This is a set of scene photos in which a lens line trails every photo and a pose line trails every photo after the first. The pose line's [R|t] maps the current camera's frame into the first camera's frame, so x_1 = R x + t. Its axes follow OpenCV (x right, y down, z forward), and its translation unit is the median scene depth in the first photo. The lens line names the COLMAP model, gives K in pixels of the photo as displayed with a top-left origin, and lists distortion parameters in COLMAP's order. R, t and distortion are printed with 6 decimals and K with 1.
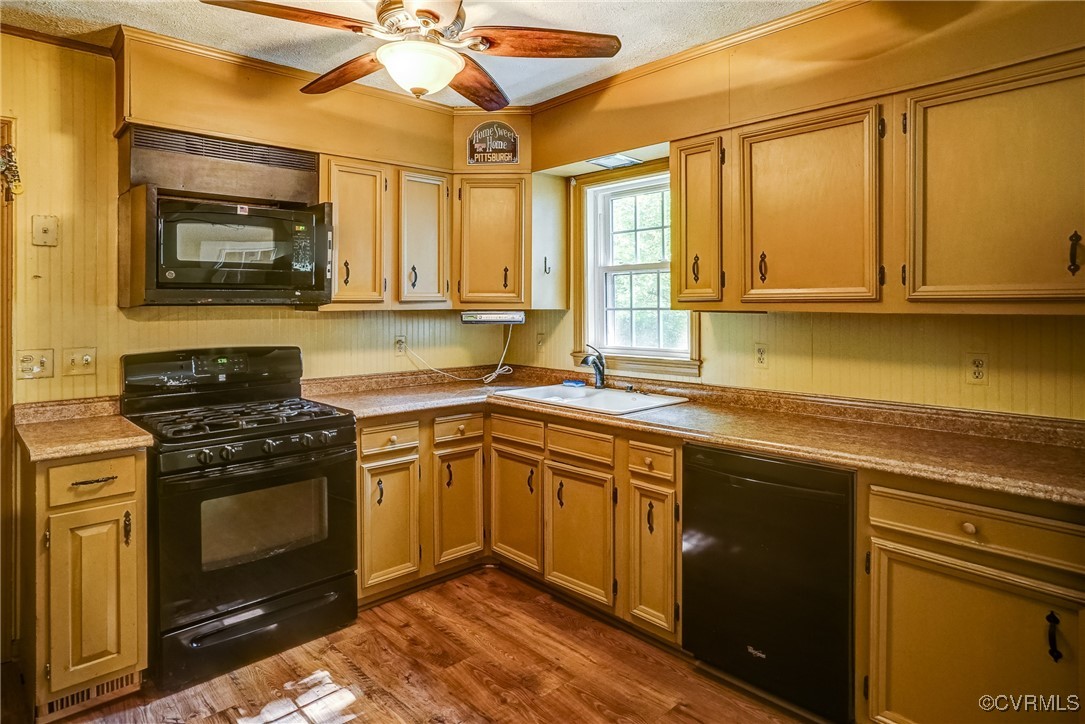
lens RADIAL K [[639.2, 0, 542.5], [0, 639.2, 362.0], [0, 0, 1]] dist [-0.007758, 0.000887]
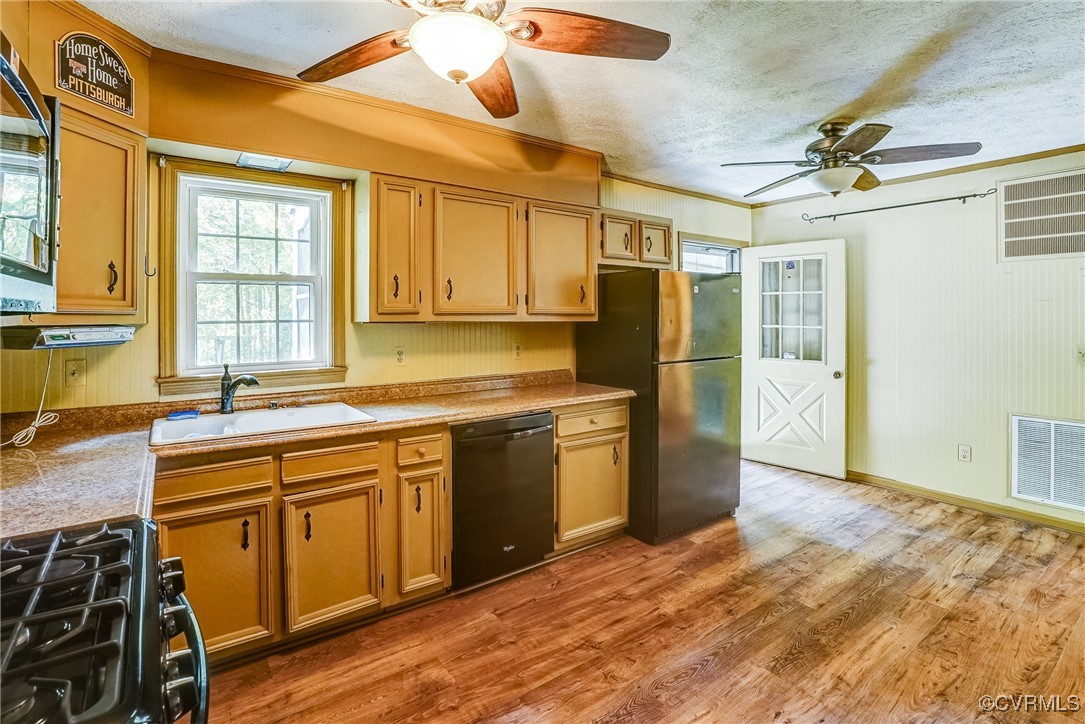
lens RADIAL K [[514.0, 0, 542.5], [0, 514.0, 362.0], [0, 0, 1]] dist [-0.032328, 0.015424]
pose [[0.125987, -0.086752, 0.988232, -0.640423], [0.088354, 0.993191, 0.075923, -0.051401], [-0.988090, 0.077749, 0.132794, 0.573878]]
